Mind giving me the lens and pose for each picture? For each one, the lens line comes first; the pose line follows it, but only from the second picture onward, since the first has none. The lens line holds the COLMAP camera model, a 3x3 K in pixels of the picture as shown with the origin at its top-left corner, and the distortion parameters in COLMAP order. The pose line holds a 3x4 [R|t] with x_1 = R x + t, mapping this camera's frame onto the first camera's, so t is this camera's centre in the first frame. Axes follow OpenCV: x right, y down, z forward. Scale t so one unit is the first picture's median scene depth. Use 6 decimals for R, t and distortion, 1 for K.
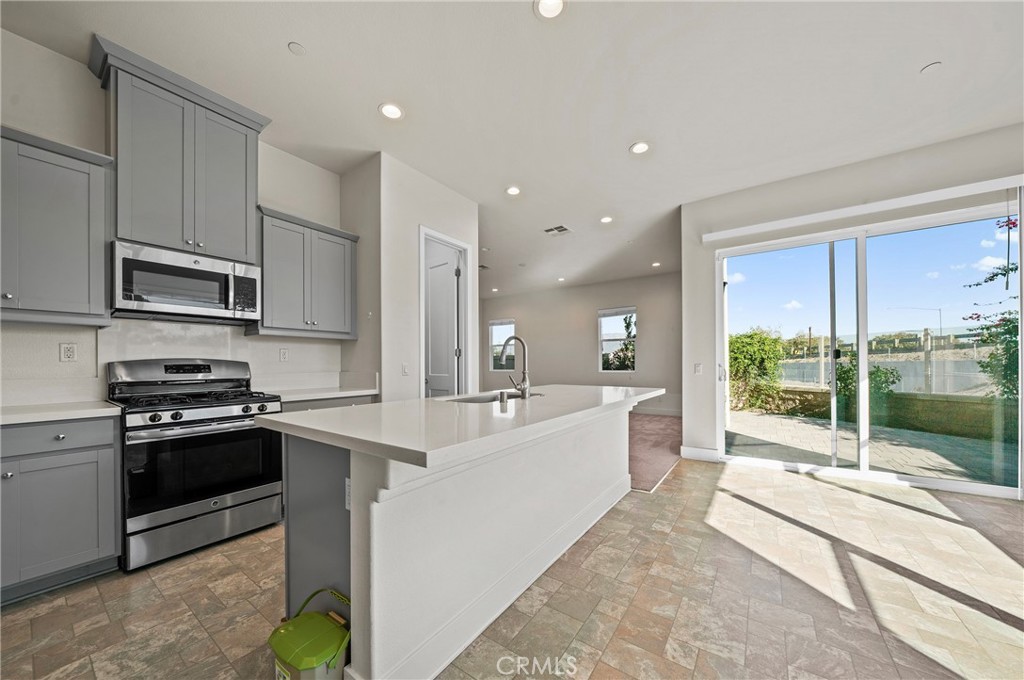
lens RADIAL K [[356.8, 0, 515.0], [0, 356.8, 360.6], [0, 0, 1]] dist [-0.002414, -0.000073]
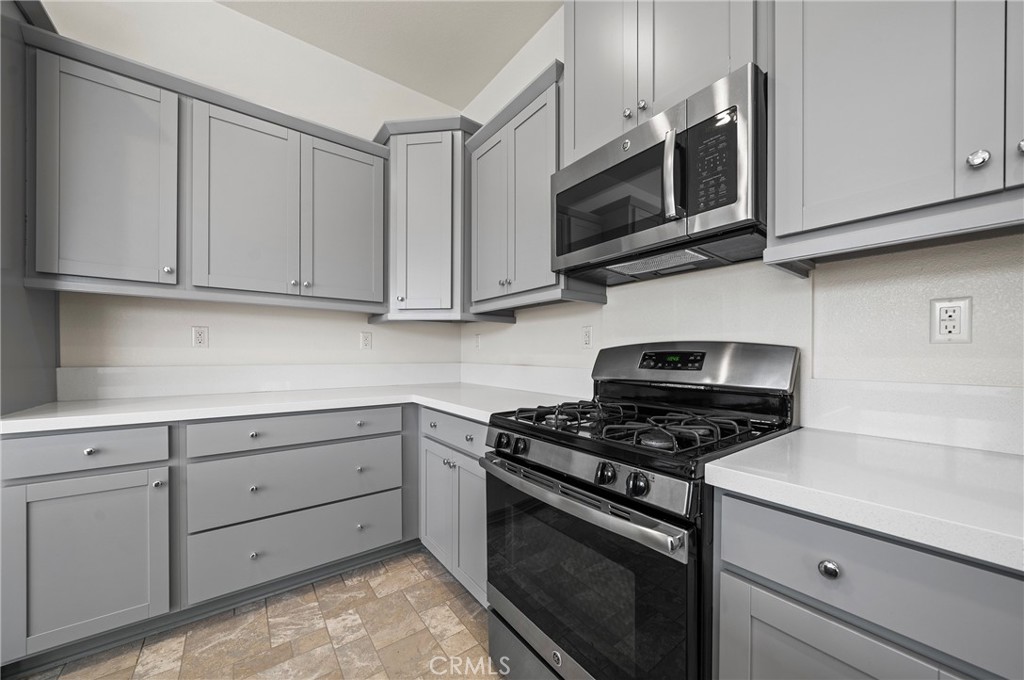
lens RADIAL K [[360.9, 0, 515.3], [0, 360.9, 350.6], [0, 0, 1]] dist [-0.009776, -0.000075]
pose [[-0.293430, -0.001988, -0.955978, -0.317254], [0.003930, 0.999987, -0.003286, 0.009096], [0.955972, -0.004721, -0.293419, 0.879995]]
